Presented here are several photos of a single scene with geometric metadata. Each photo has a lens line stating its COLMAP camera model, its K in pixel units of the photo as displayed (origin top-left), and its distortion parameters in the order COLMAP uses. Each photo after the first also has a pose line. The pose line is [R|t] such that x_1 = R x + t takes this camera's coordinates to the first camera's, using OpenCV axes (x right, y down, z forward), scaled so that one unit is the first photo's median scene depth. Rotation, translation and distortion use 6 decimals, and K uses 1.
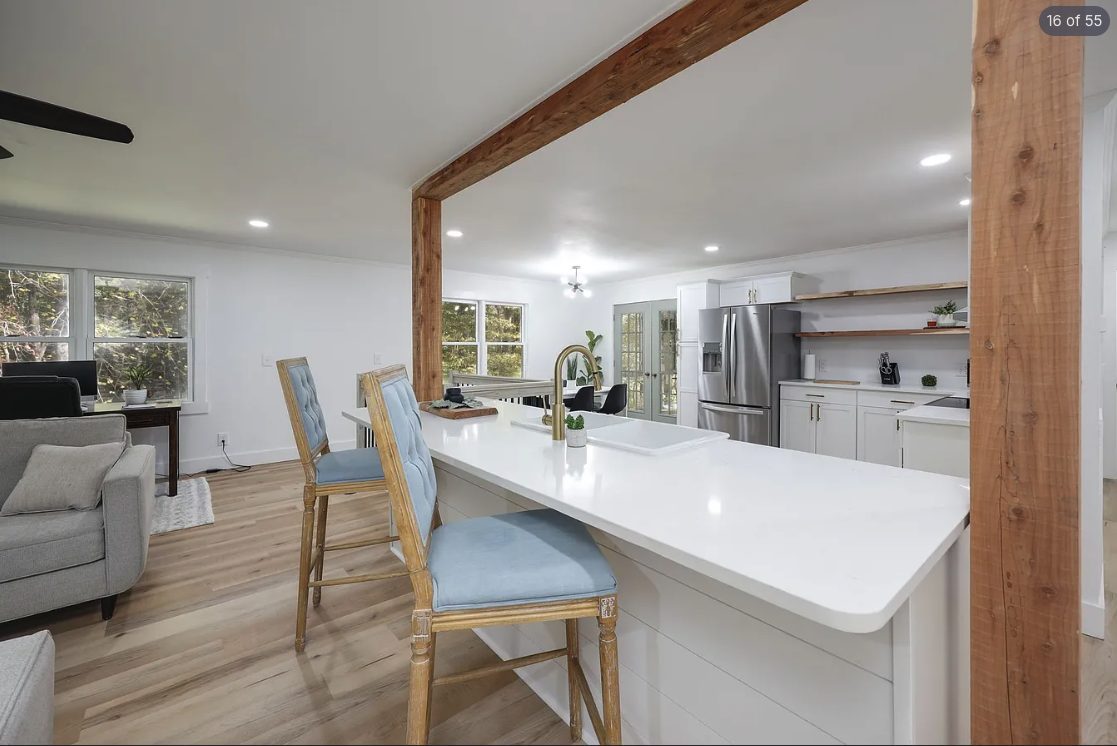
lens RADIAL K [[460.0, 0, 560.9], [0, 460.0, 349.5], [0, 0, 1]] dist [-0.000016, -0.000100]
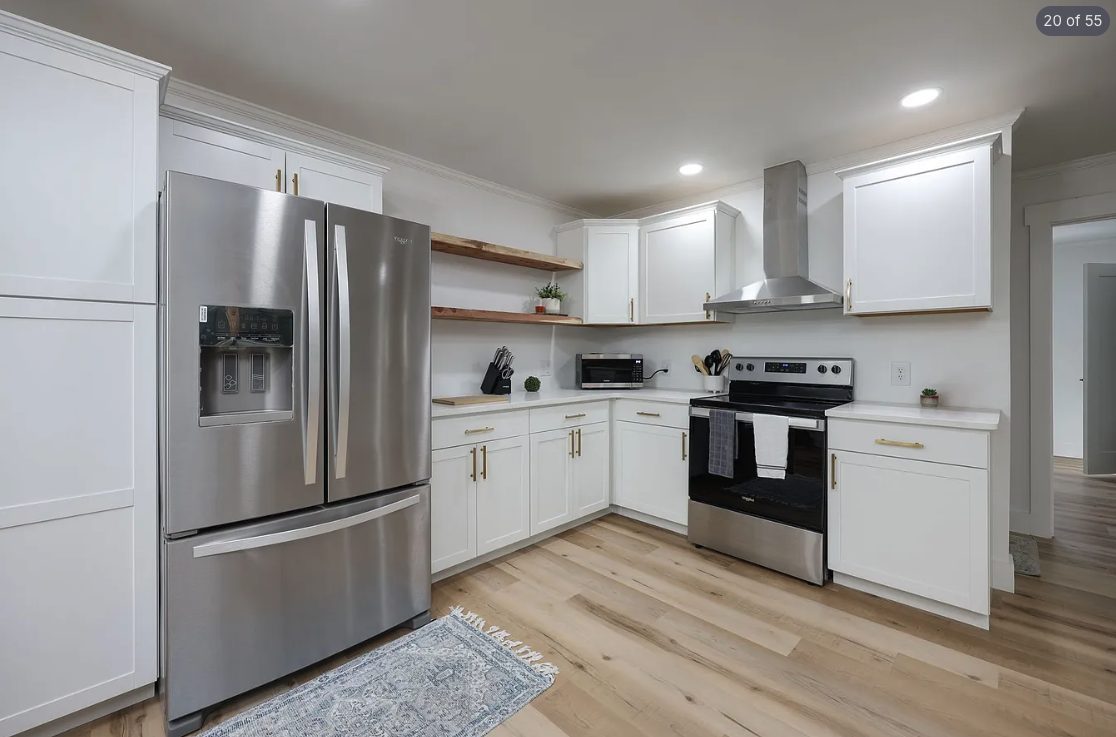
lens RADIAL K [[449.7, 0, 554.7], [0, 449.7, 353.0], [0, 0, 1]] dist [-0.001546, -0.000327]
pose [[-0.073618, 0.004479, 0.997276, 0.038135], [0.009113, 0.999951, -0.003818, 0.012741], [-0.997245, 0.008807, -0.073655, 0.666643]]
